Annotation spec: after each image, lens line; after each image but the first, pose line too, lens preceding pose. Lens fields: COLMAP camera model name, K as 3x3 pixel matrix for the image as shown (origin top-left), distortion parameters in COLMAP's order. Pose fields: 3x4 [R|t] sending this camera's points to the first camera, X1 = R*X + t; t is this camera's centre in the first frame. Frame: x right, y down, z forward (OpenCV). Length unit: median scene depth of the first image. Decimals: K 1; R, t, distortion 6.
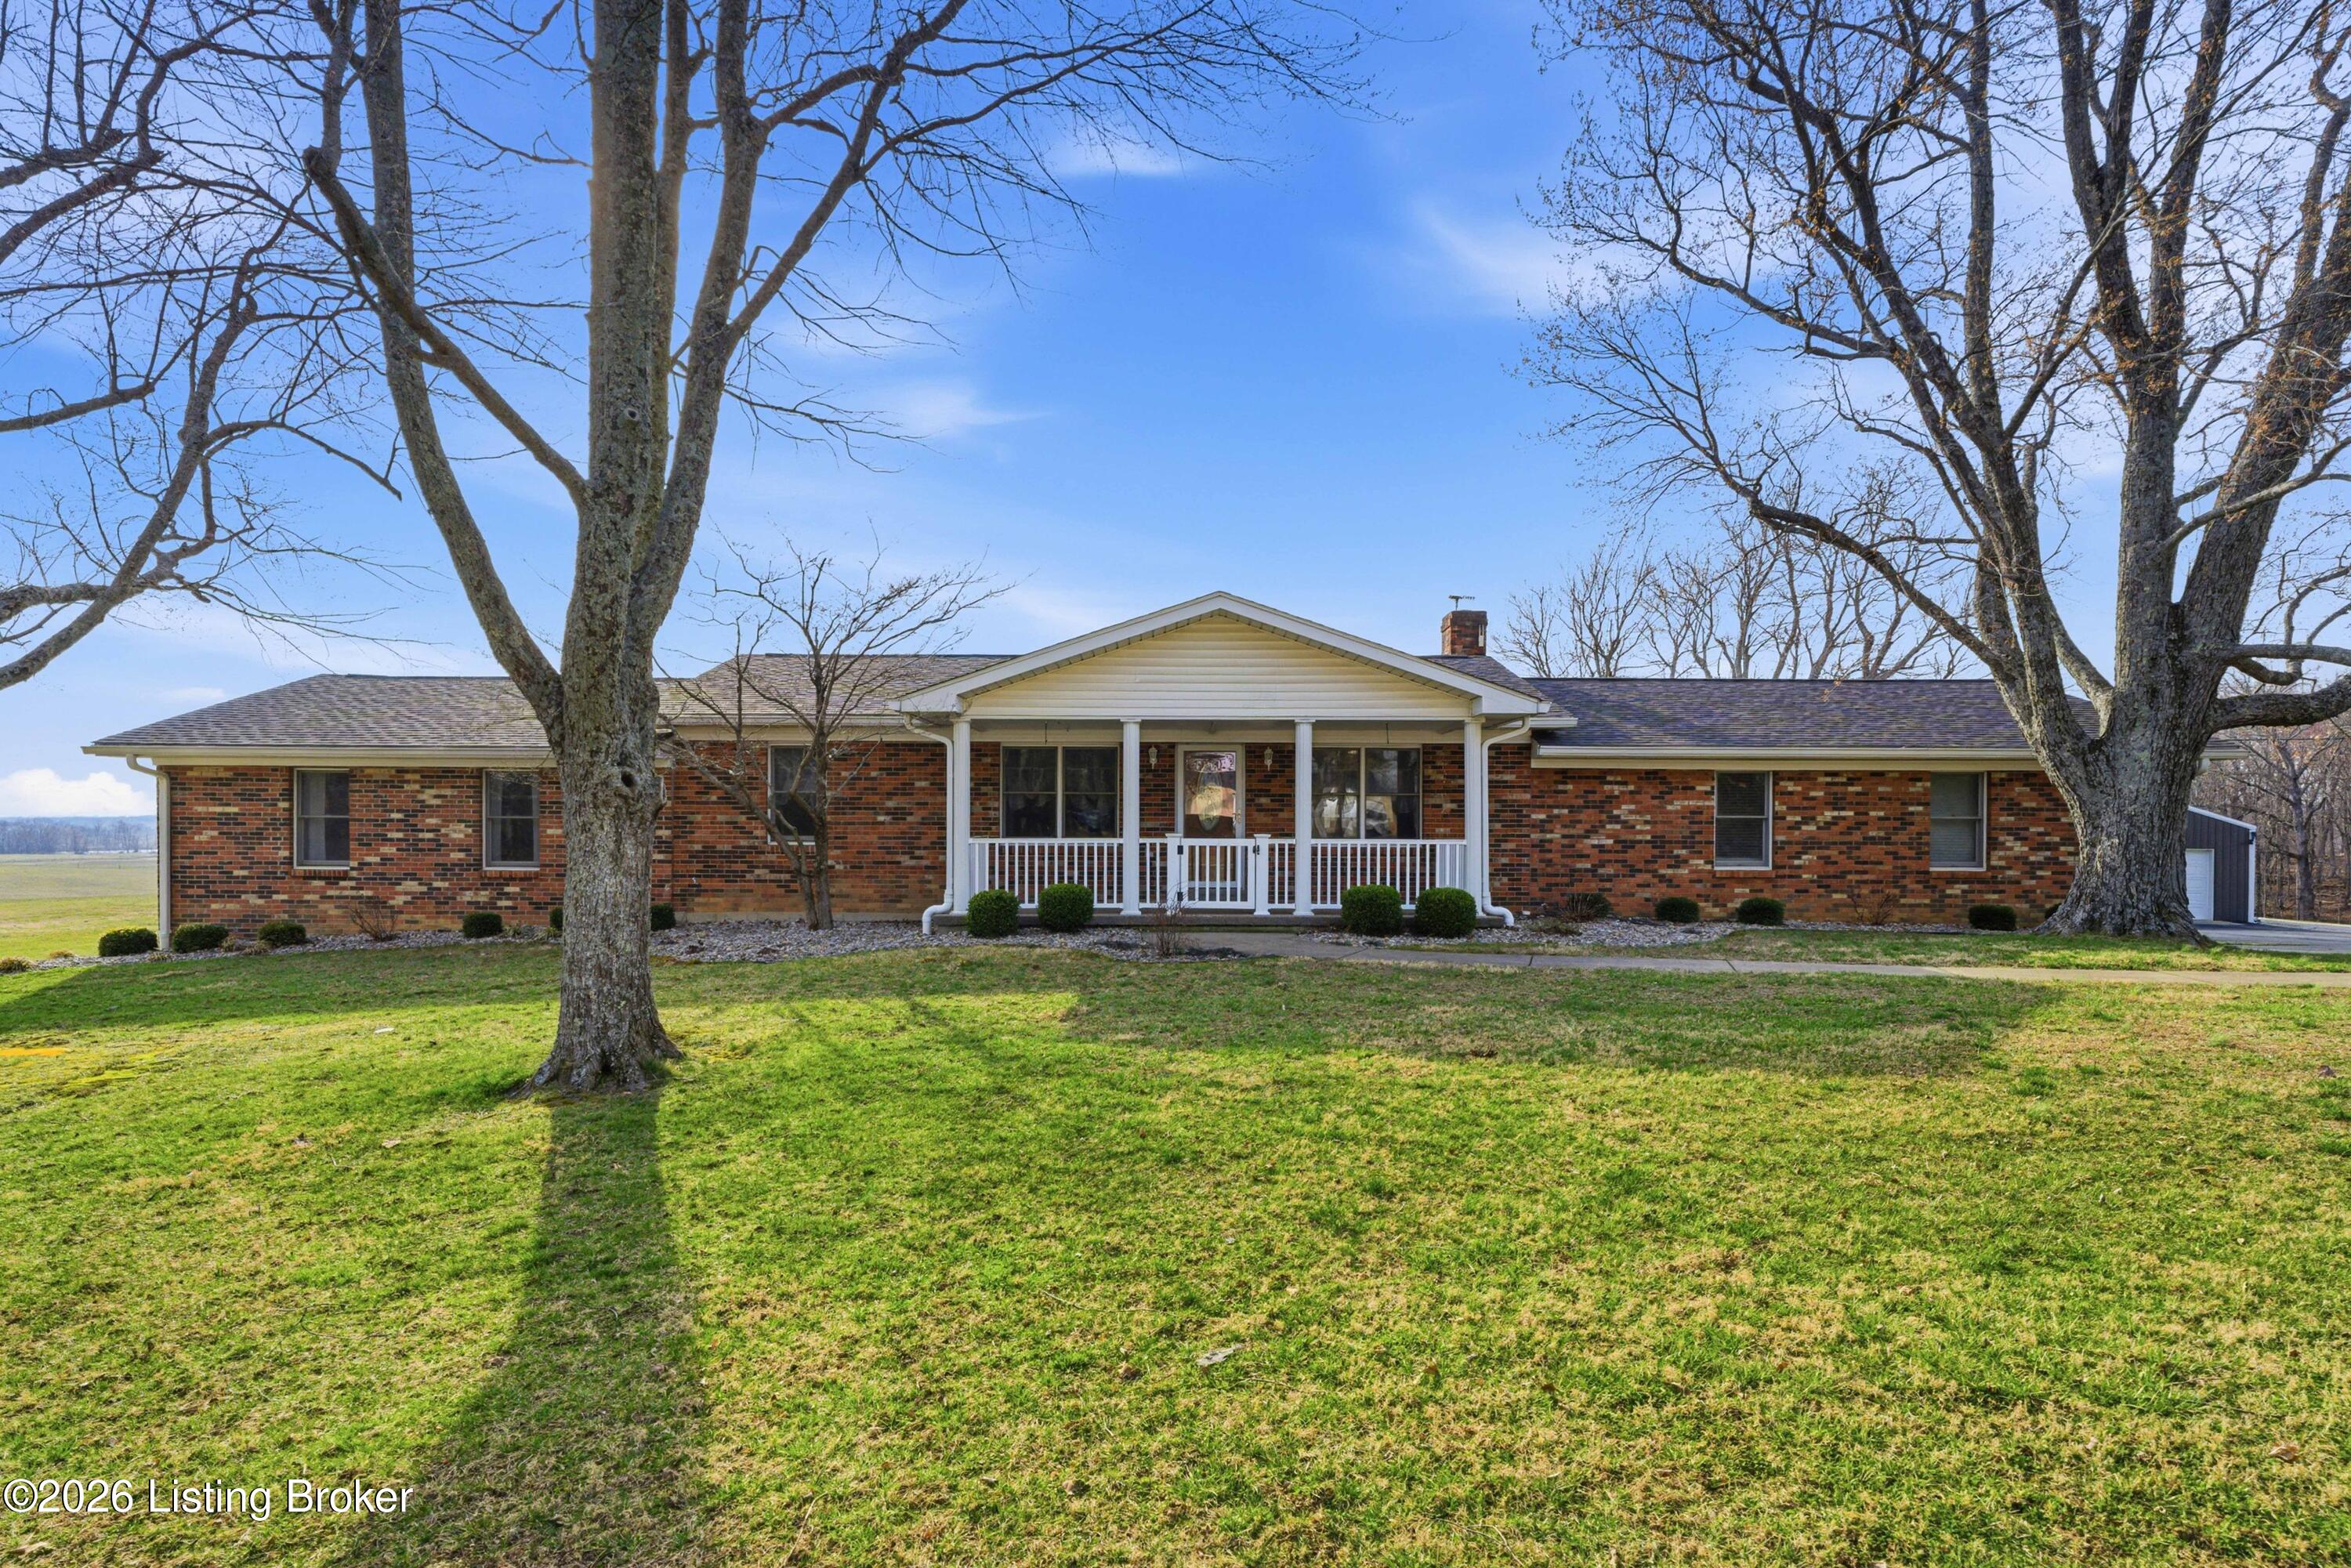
lens RADIAL K [[1139.1, 0, 1172.8], [0, 1139.1, 726.5], [0, 0, 1]] dist [-0.002365, -0.000162]
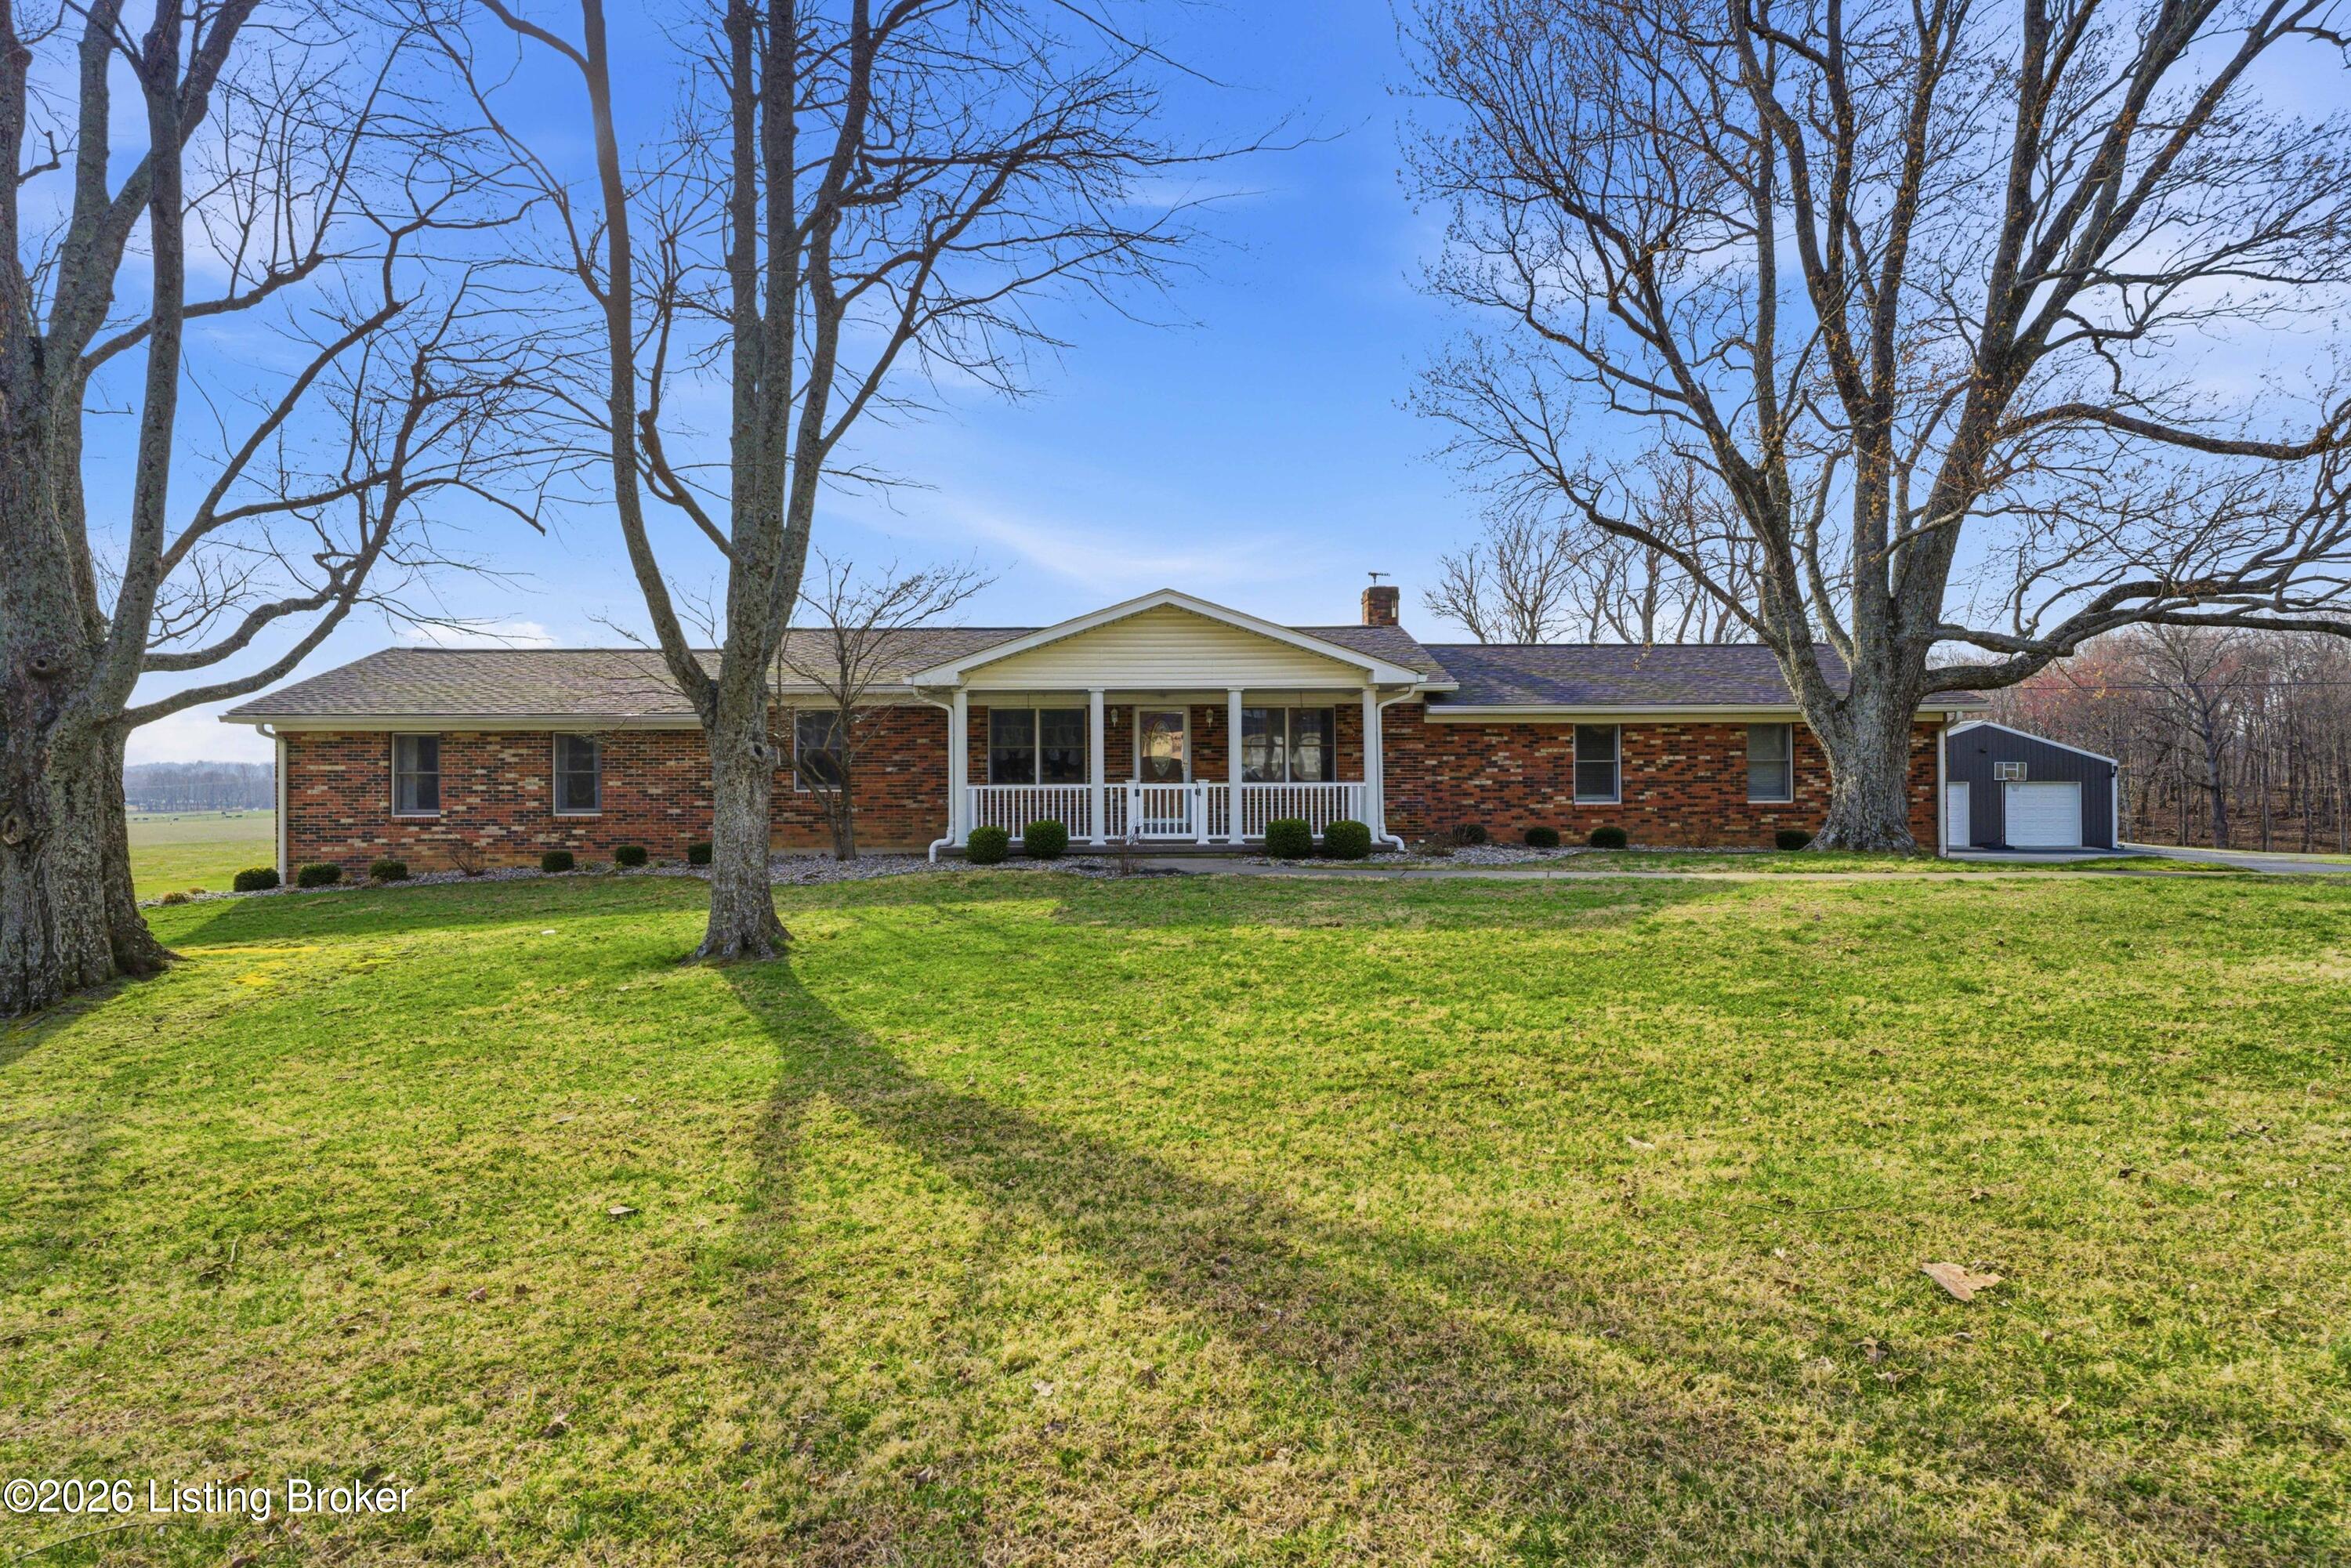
lens RADIAL K [[1139.1, 0, 1172.8], [0, 1139.1, 726.5], [0, 0, 1]] dist [-0.002365, -0.000162]
pose [[0.999413, -0.008927, 0.033071, 0.004896], [0.007251, 0.998700, 0.050455, -0.026333], [-0.033478, -0.050186, 0.998179, -0.236730]]
